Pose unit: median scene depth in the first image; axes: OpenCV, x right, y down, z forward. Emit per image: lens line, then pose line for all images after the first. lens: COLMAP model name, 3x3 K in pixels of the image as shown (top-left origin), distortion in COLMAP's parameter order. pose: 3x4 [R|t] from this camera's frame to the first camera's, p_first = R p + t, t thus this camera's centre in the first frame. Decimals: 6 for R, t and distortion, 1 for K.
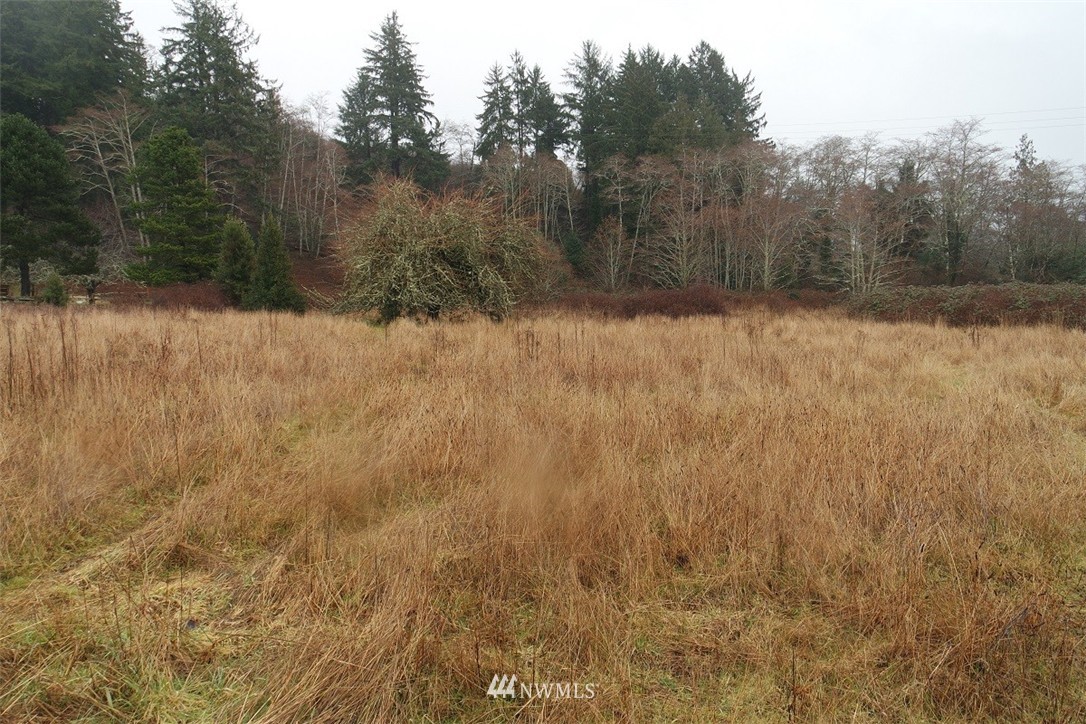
lens RADIAL K [[743.1, 0, 538.2], [0, 743.1, 360.4], [0, 0, 1]] dist [-0.007626, 0.002502]
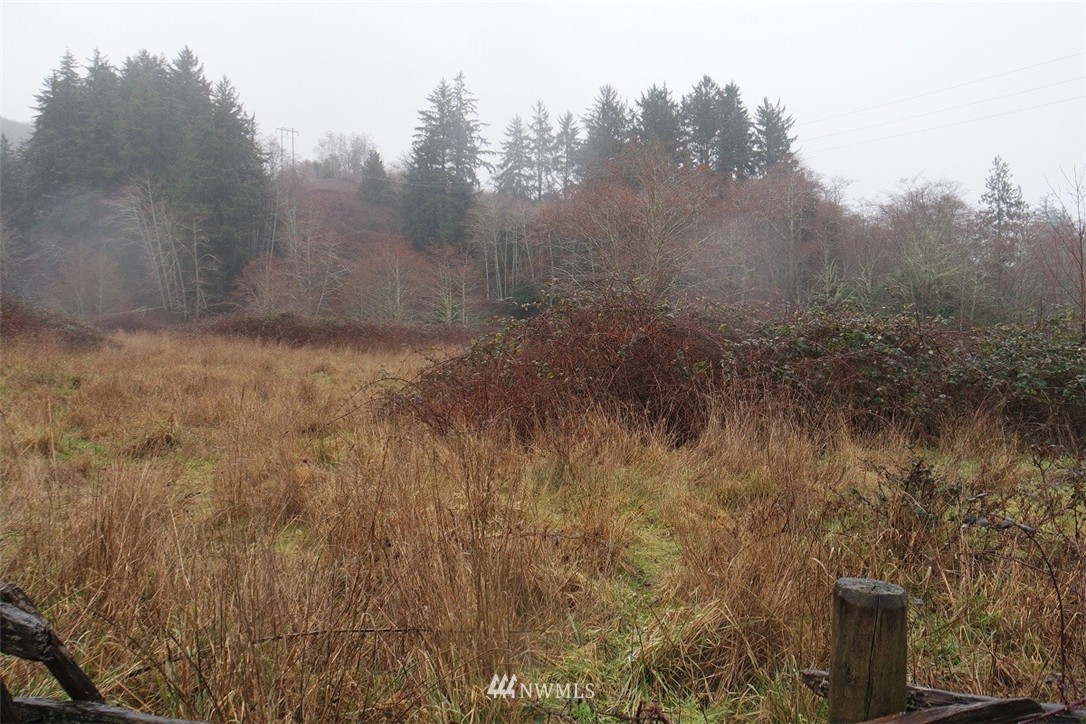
lens RADIAL K [[827.2, 0, 529.7], [0, 827.2, 368.8], [0, 0, 1]] dist [0.006937, -0.002467]
pose [[0.917334, 0.041713, -0.395927, 0.522450], [-0.064256, 0.996970, -0.043842, 0.010992], [0.392898, 0.065658, 0.917235, -0.055618]]
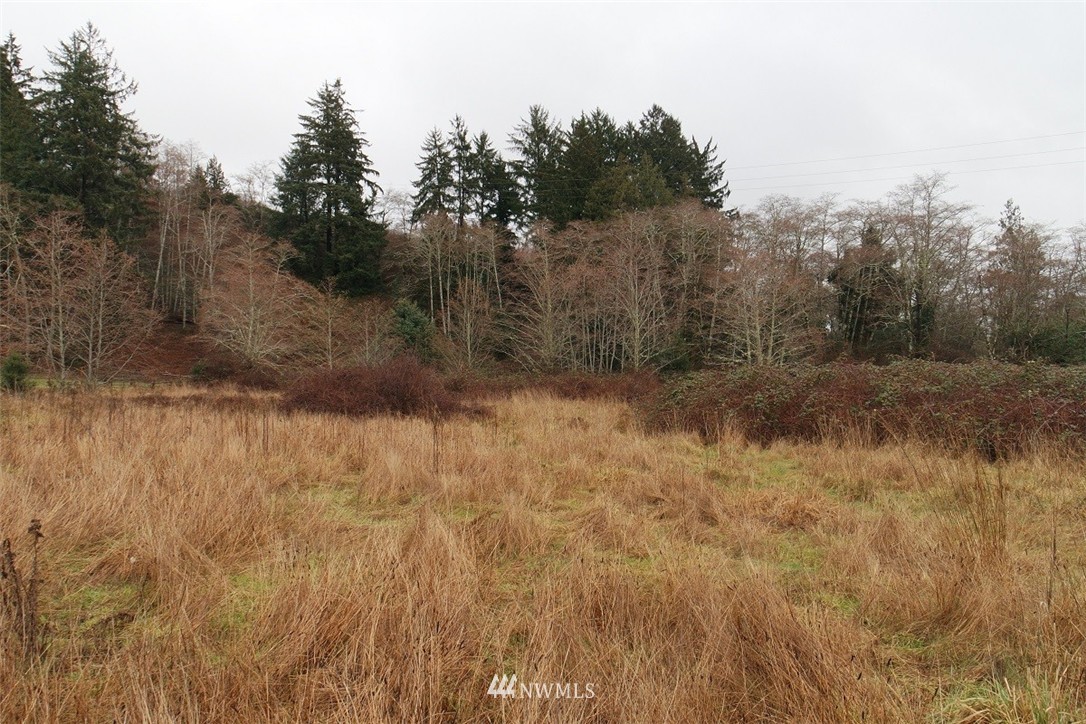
lens RADIAL K [[743.1, 0, 537.5], [0, 743.1, 354.4], [0, 0, 1]] dist [-0.007626, 0.002502]
pose [[0.999599, 0.011431, -0.025918, 0.117988], [-0.014428, 0.992840, -0.118580, -0.011366], [0.024377, 0.118906, 0.992606, 0.132641]]
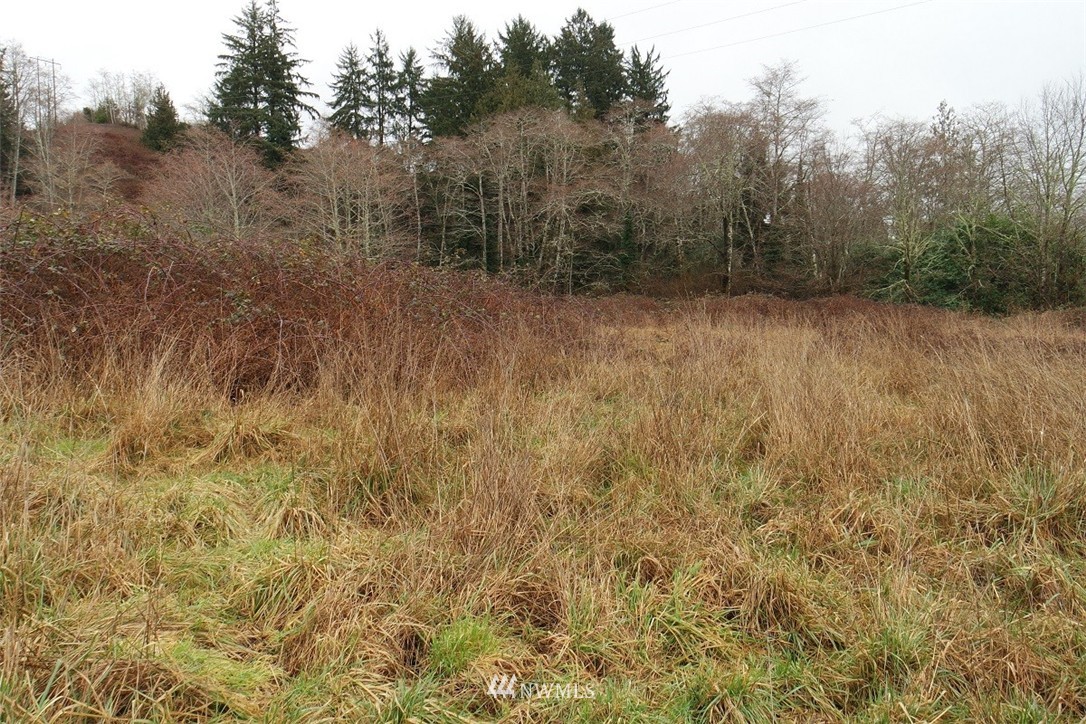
lens RADIAL K [[743.1, 0, 532.3], [0, 743.1, 356.7], [0, 0, 1]] dist [-0.007626, 0.002502]
pose [[0.991021, 0.027064, -0.130942, 0.332636], [-0.031745, 0.998924, -0.033797, -0.009204], [0.129886, 0.037650, 0.990814, 0.204894]]
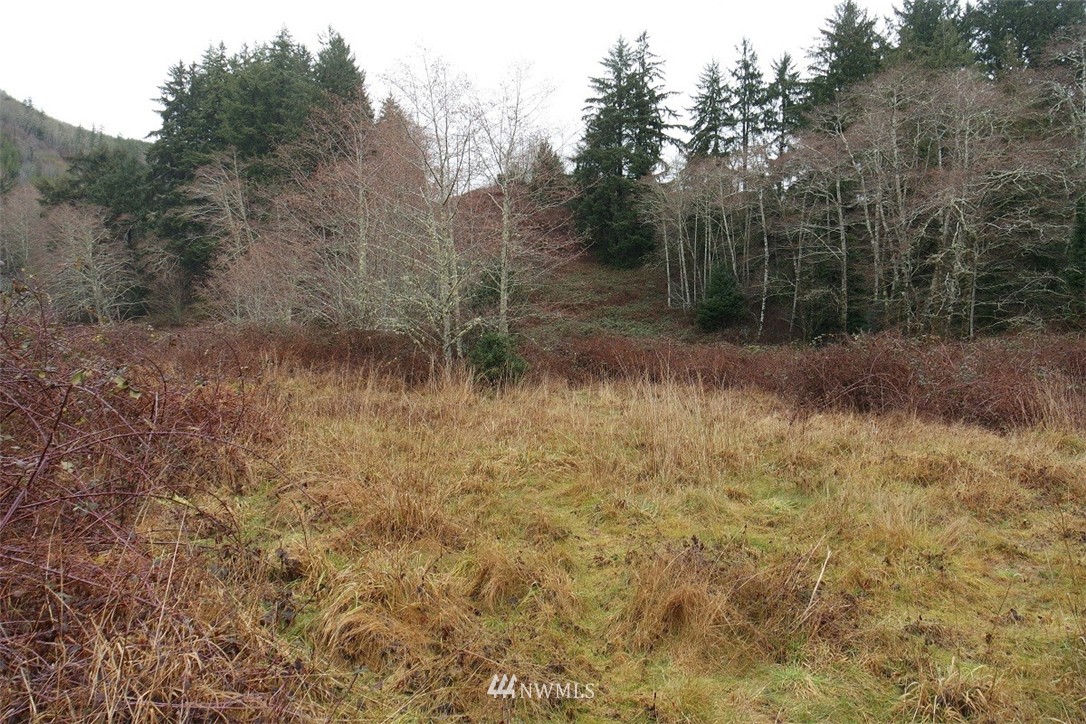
lens RADIAL K [[743.1, 0, 539.9], [0, 743.1, 354.2], [0, 0, 1]] dist [-0.007626, 0.002502]
pose [[0.784996, 0.025252, -0.618986, 0.346264], [-0.086601, 0.993831, -0.069283, -0.025697], [0.613418, 0.107992, 0.782340, 0.367608]]
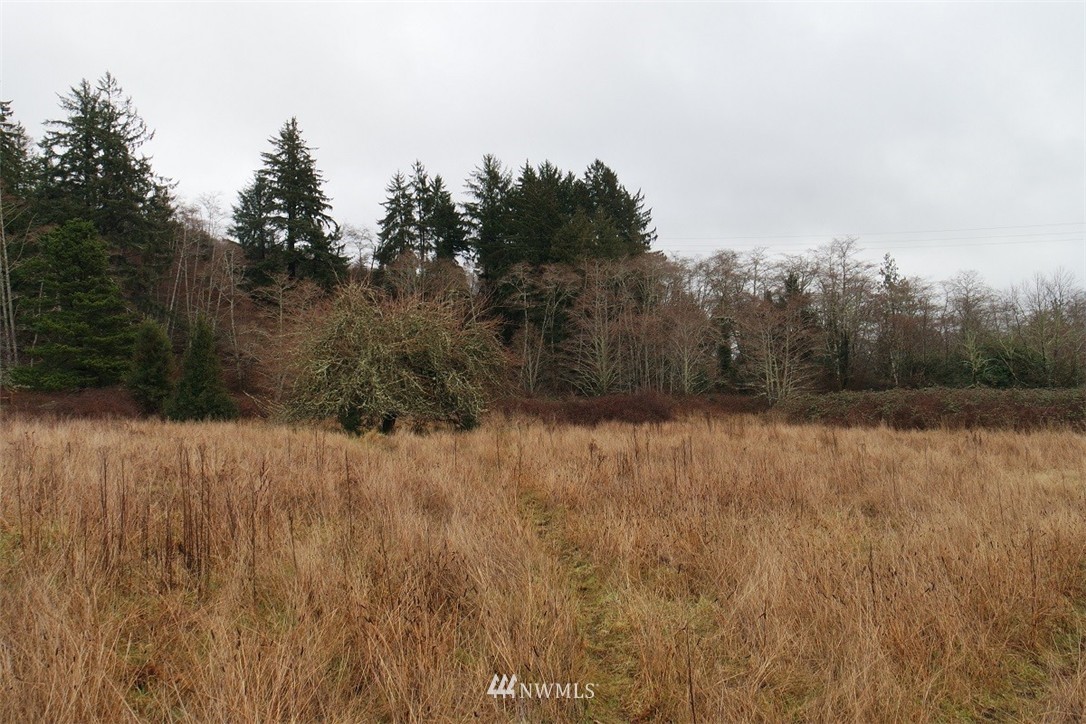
lens RADIAL K [[743.1, 0, 537.3], [0, 743.1, 365.8], [0, 0, 1]] dist [-0.007626, 0.002502]
pose [[0.988476, 0.004400, 0.151315, -0.025483], [0.015552, 0.991337, -0.130421, -0.002313], [-0.150578, 0.131271, 0.979844, 0.014828]]
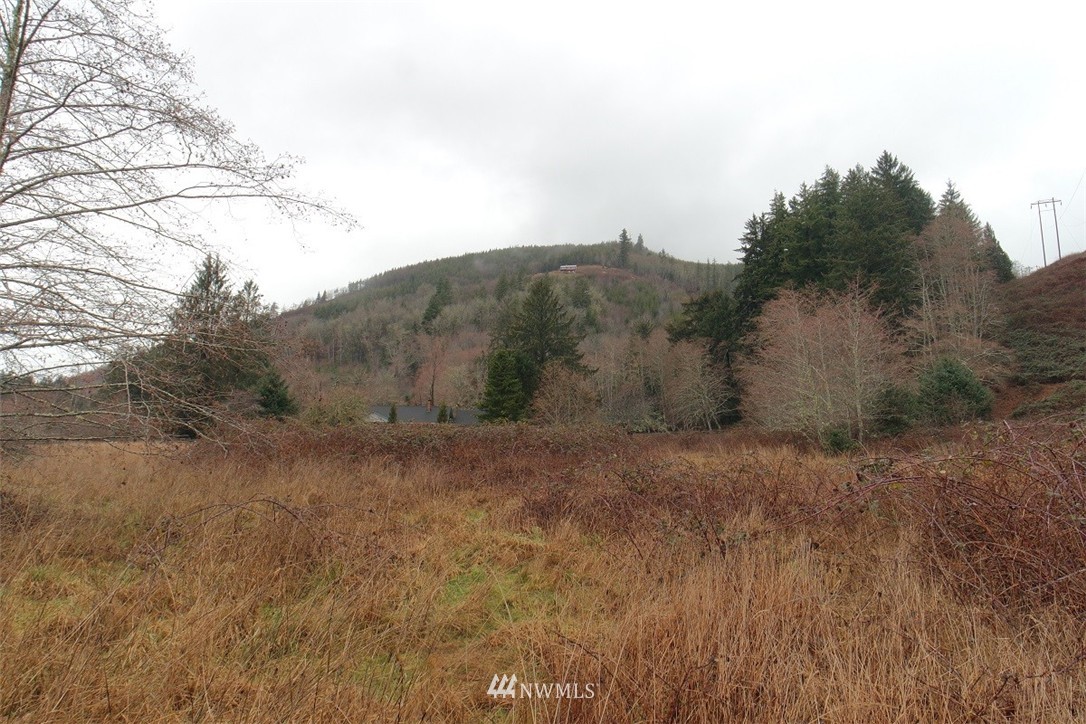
lens RADIAL K [[743.1, 0, 546.3], [0, 743.1, 359.0], [0, 0, 1]] dist [-0.007626, 0.002502]
pose [[0.126380, -0.109835, -0.985883, 0.530668], [-0.073525, 0.990080, -0.119728, -0.024601], [0.989253, 0.087619, 0.117050, 0.329421]]
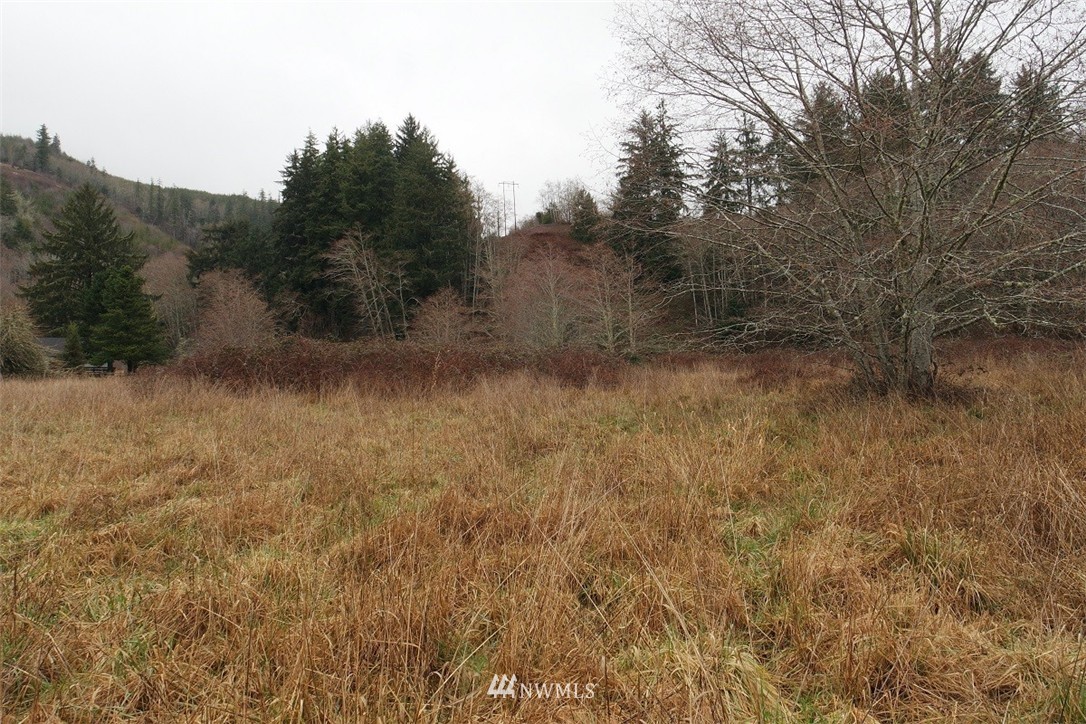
lens RADIAL K [[743.1, 0, 537.8], [0, 743.1, 354.5], [0, 0, 1]] dist [-0.007626, 0.002502]
pose [[0.762512, -0.027994, -0.646369, 0.463537], [-0.039001, 0.995258, -0.089112, -0.002635], [0.645798, 0.093158, 0.757804, 0.139072]]
